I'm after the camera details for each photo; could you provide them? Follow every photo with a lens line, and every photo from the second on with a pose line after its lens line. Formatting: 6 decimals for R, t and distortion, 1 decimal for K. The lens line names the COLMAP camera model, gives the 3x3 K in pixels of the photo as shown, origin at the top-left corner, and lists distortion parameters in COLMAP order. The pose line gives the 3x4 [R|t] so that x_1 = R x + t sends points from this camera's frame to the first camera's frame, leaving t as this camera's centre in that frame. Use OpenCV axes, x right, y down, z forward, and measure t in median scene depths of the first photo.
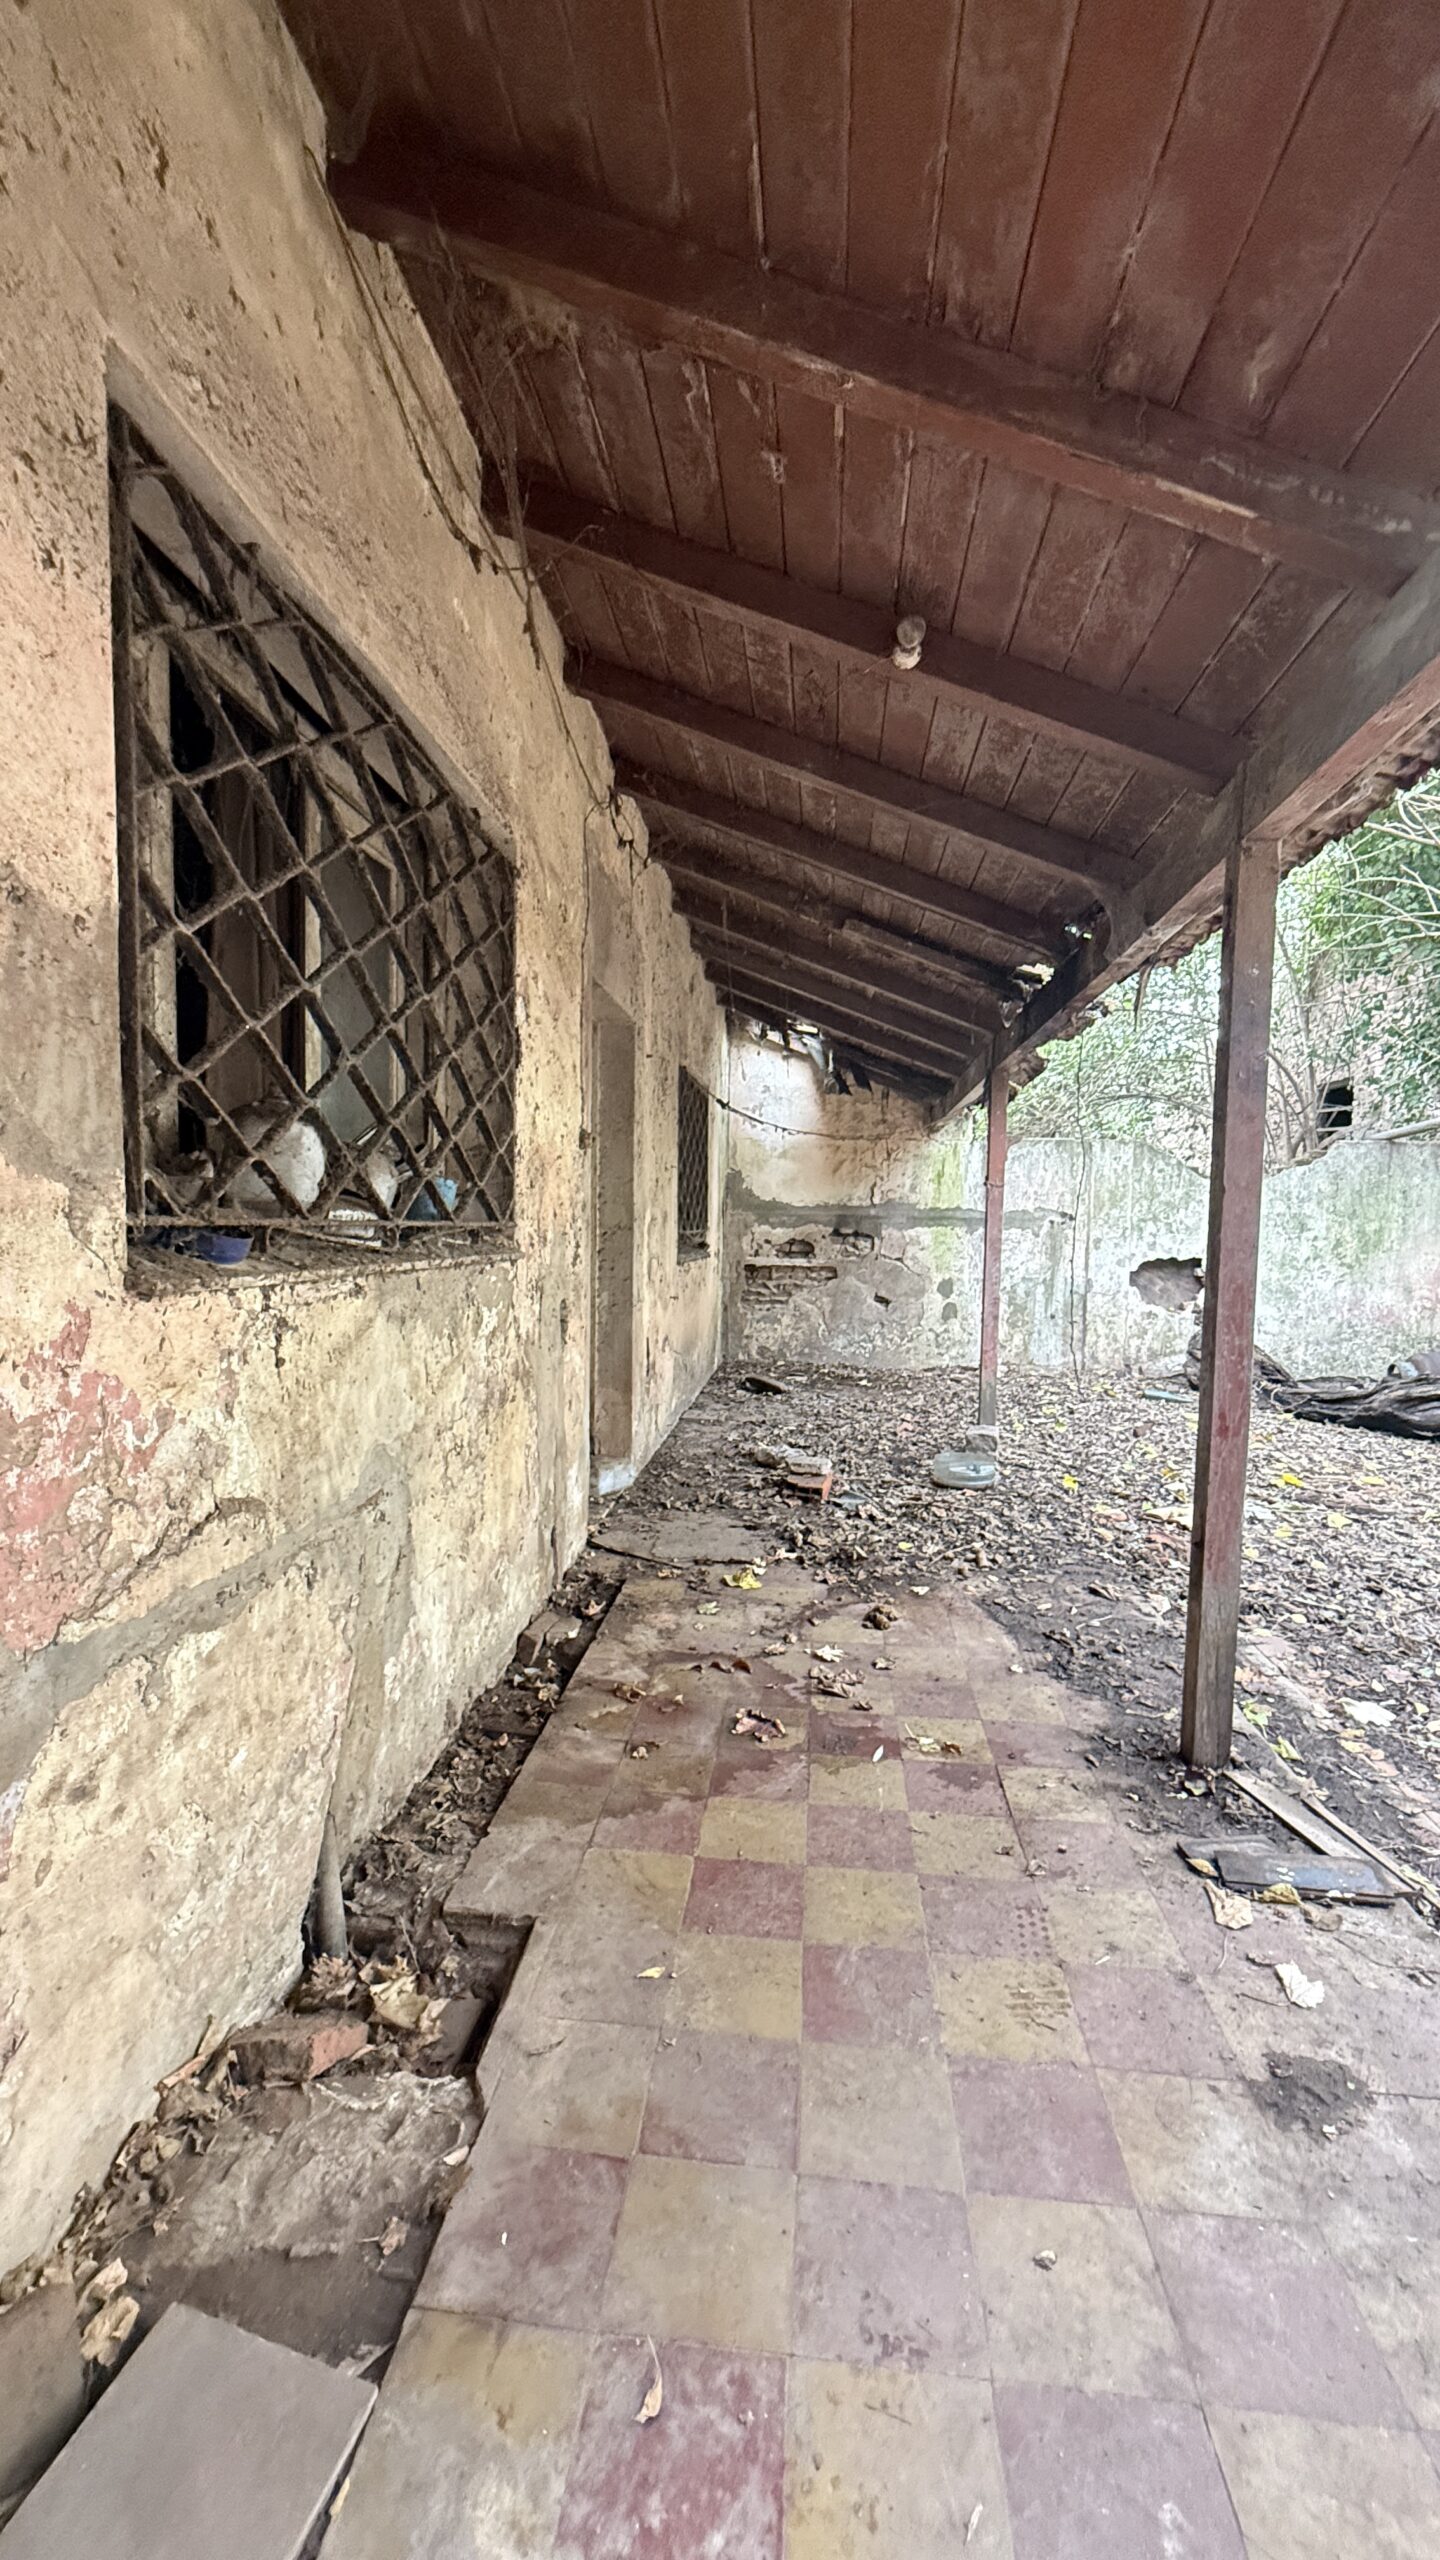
lens RADIAL K [[1017.8, 0, 719.1], [0, 1017.8, 1289.8], [0, 0, 1]] dist [-0.000914, 0.000427]
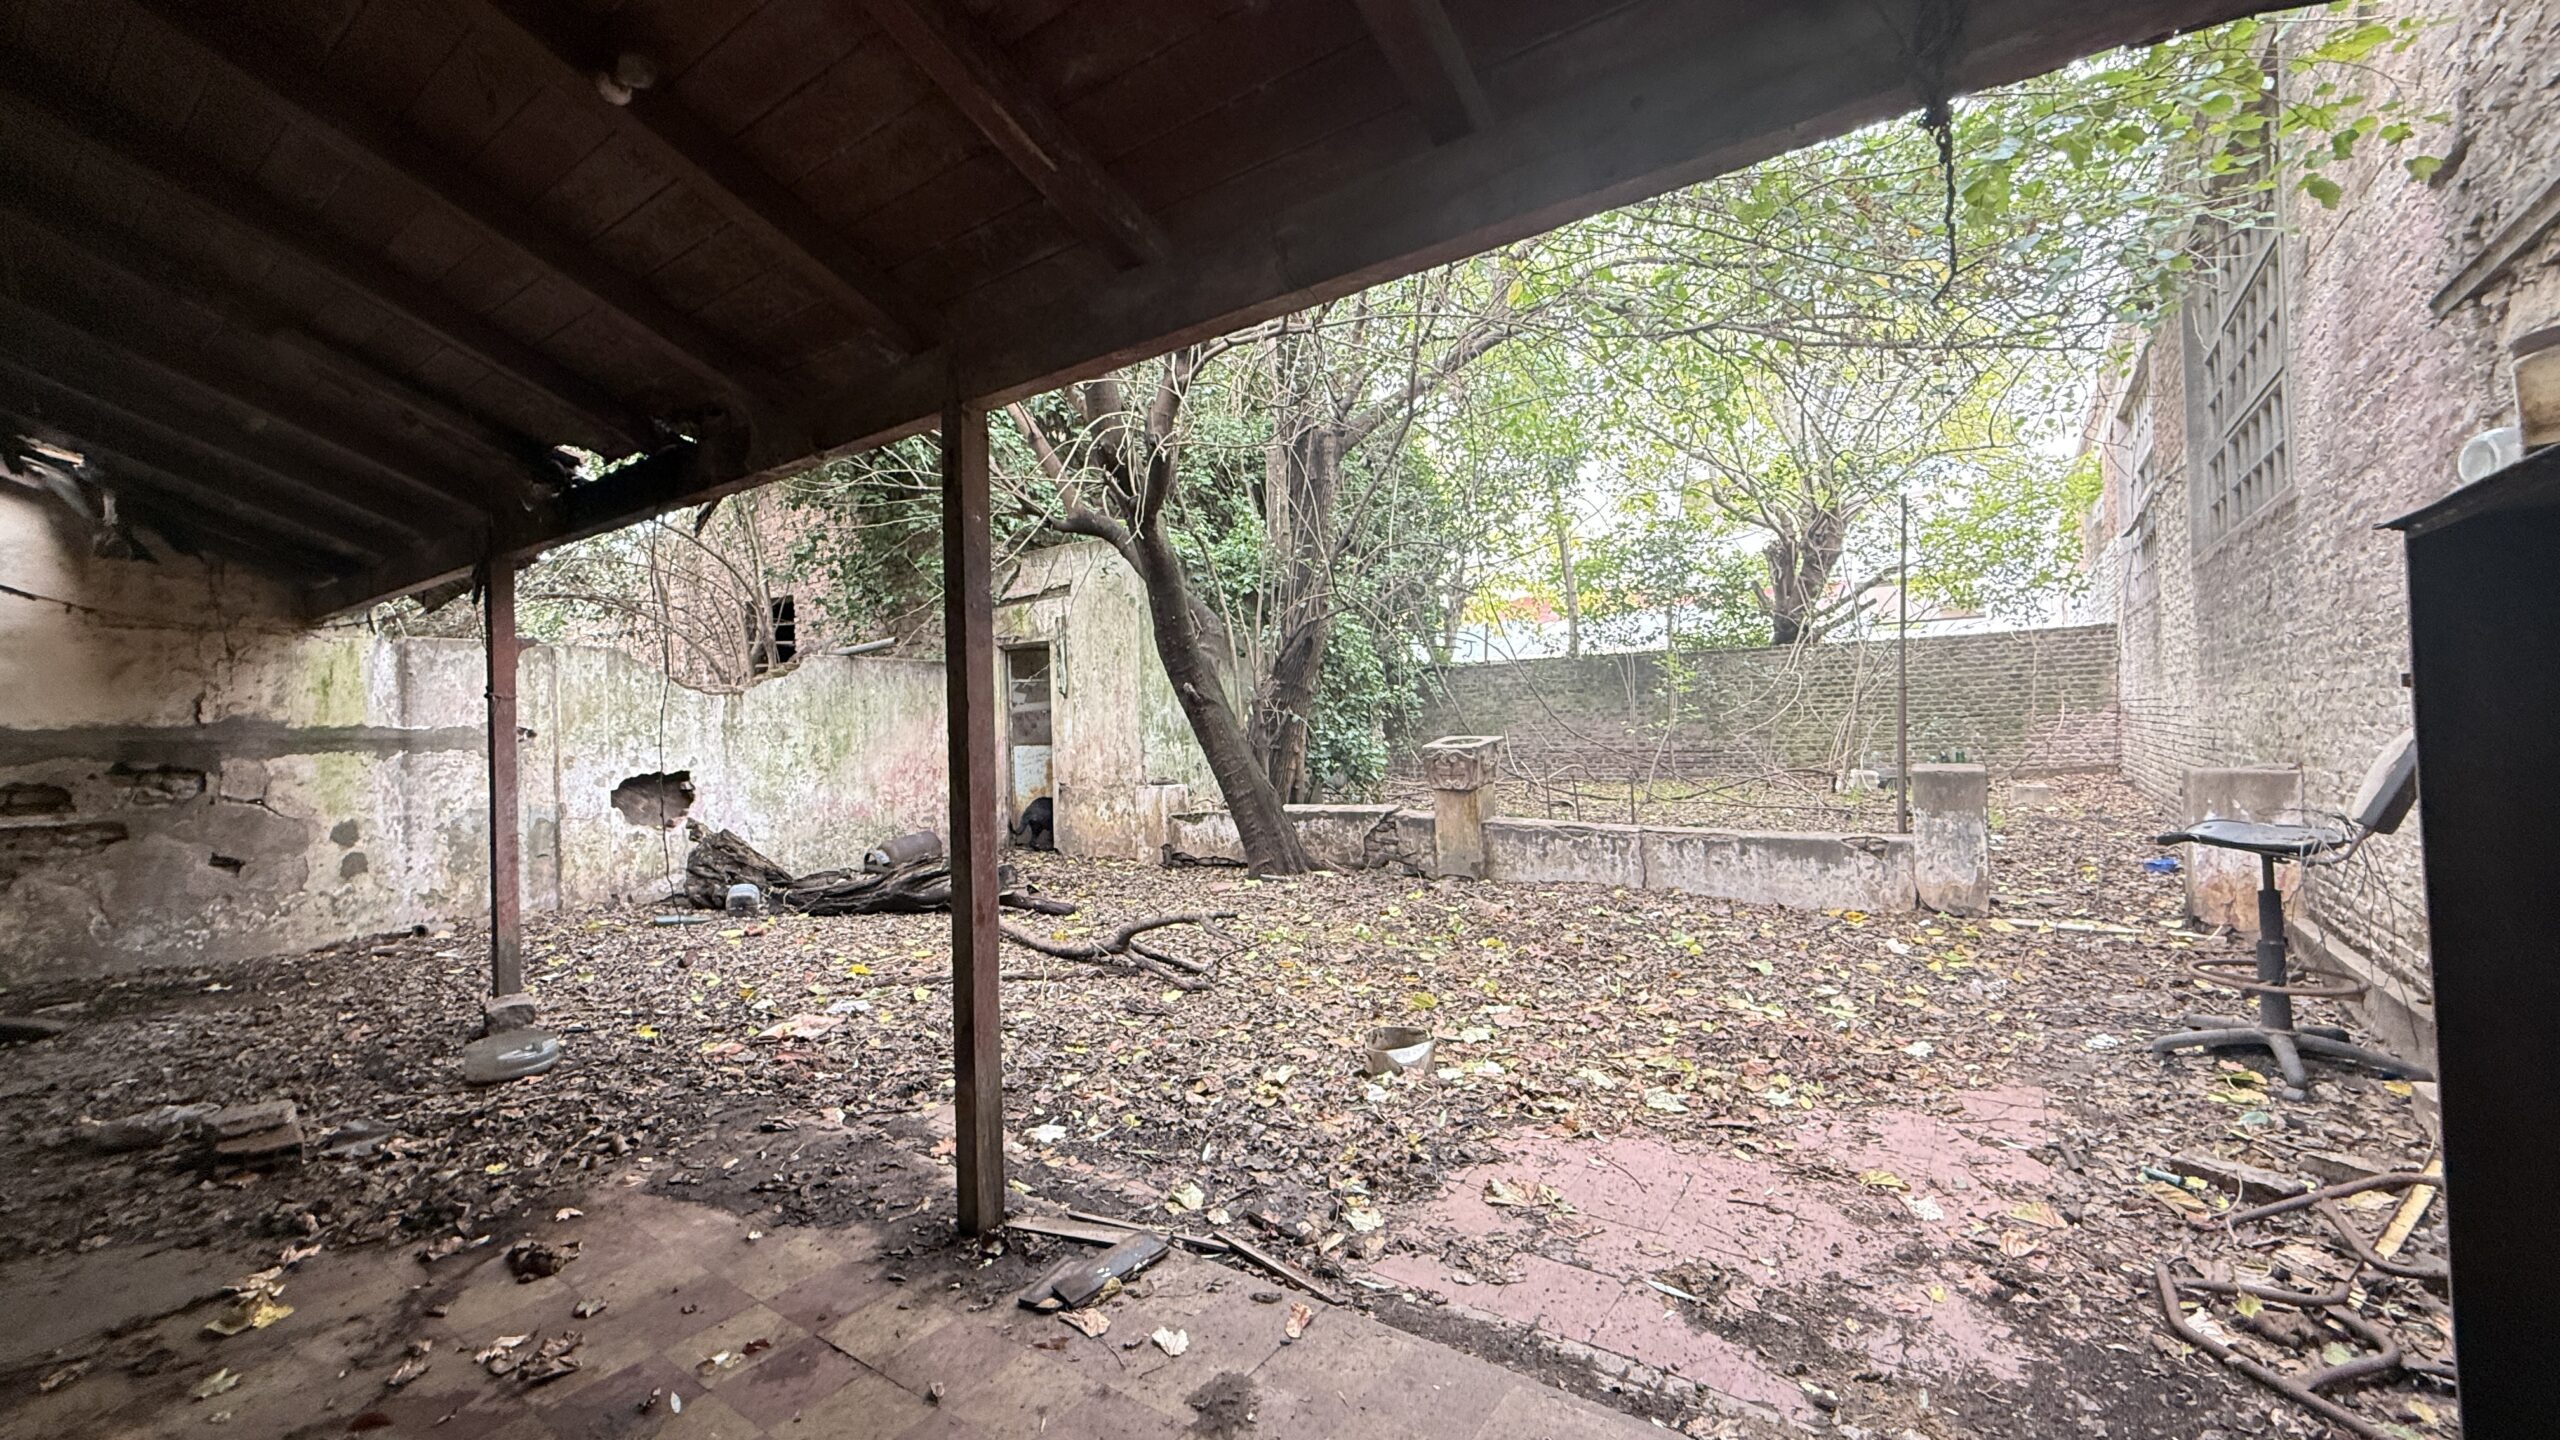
lens RADIAL K [[1013.7, 0, 1273.7], [0, 1013.7, 720.3], [0, 0, 1]] dist [-0.000561, 0.000112]
pose [[0.496620, -0.023104, 0.867661, -0.174500], [0.089157, 0.995716, -0.024516, -0.012983], [-0.863377, 0.089533, 0.496552, 0.084022]]
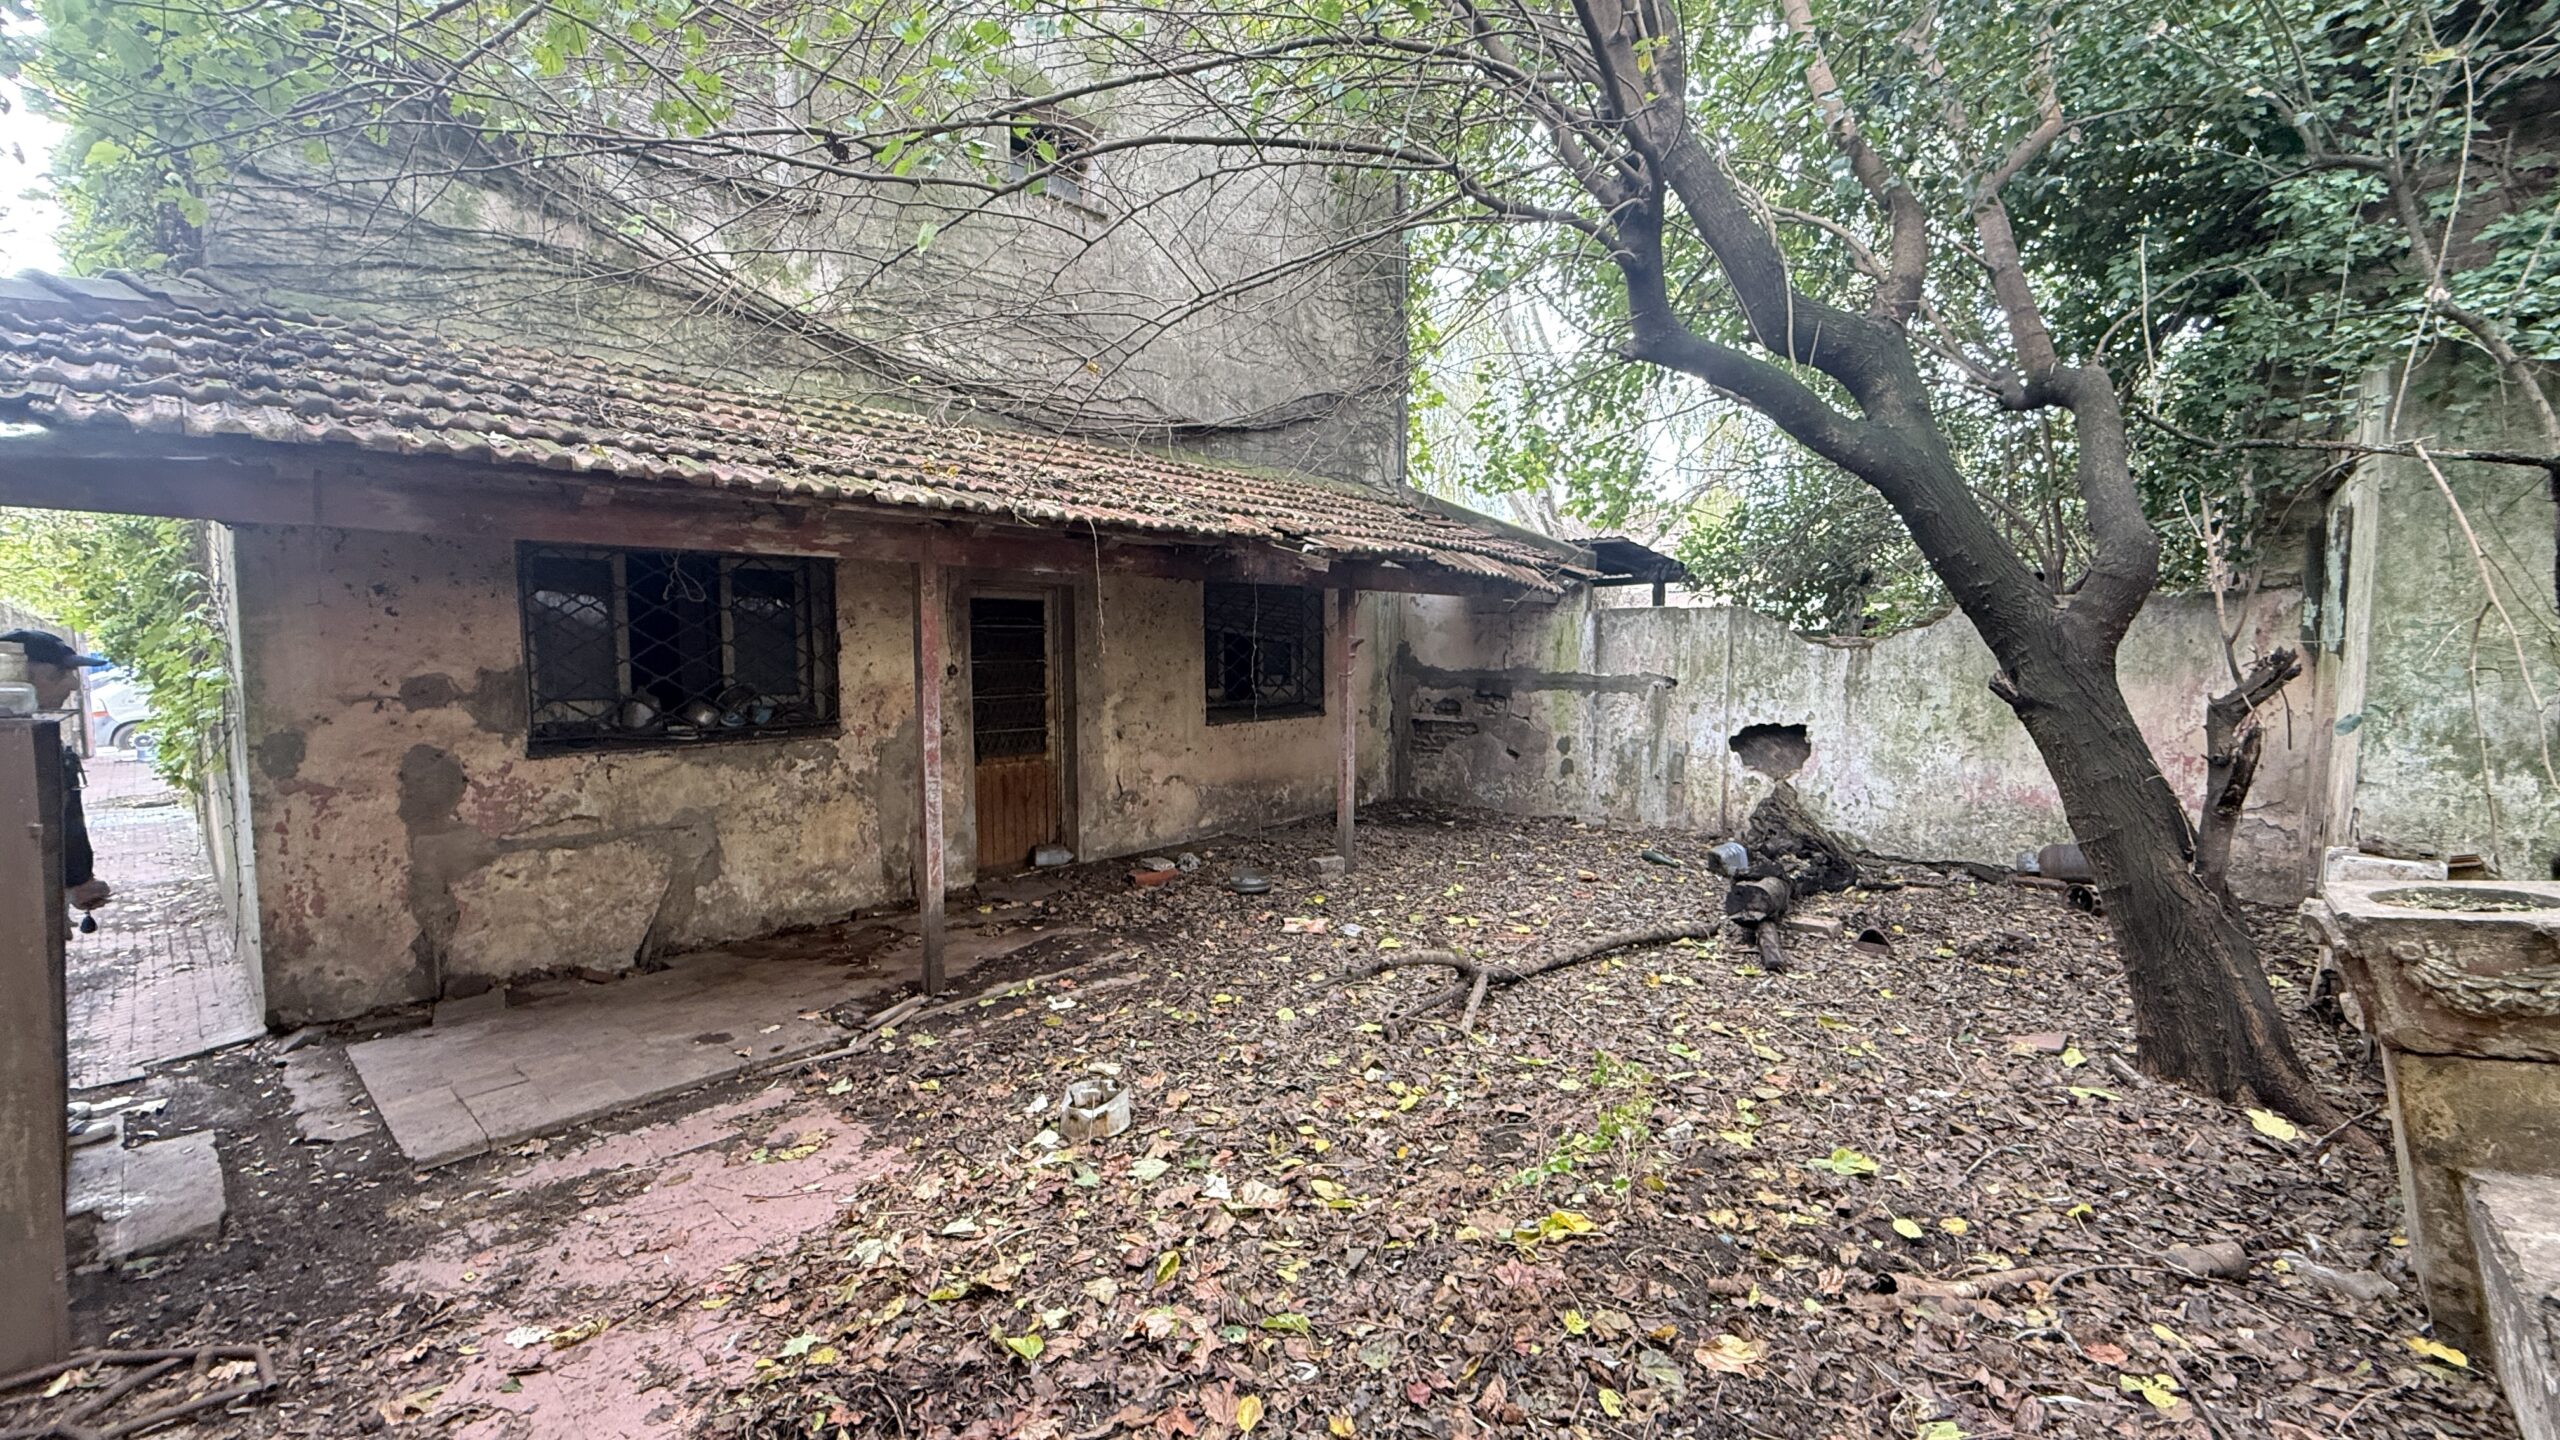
lens RADIAL K [[1017.8, 0, 1273.5], [0, 1017.8, 722.2], [0, 0, 1]] dist [-0.000914, 0.000427]
pose [[0.805226, 0.025552, -0.592418, 1.340436], [-0.019358, 0.999671, 0.016806, -0.085034], [0.592652, -0.002064, 0.805456, -0.162031]]
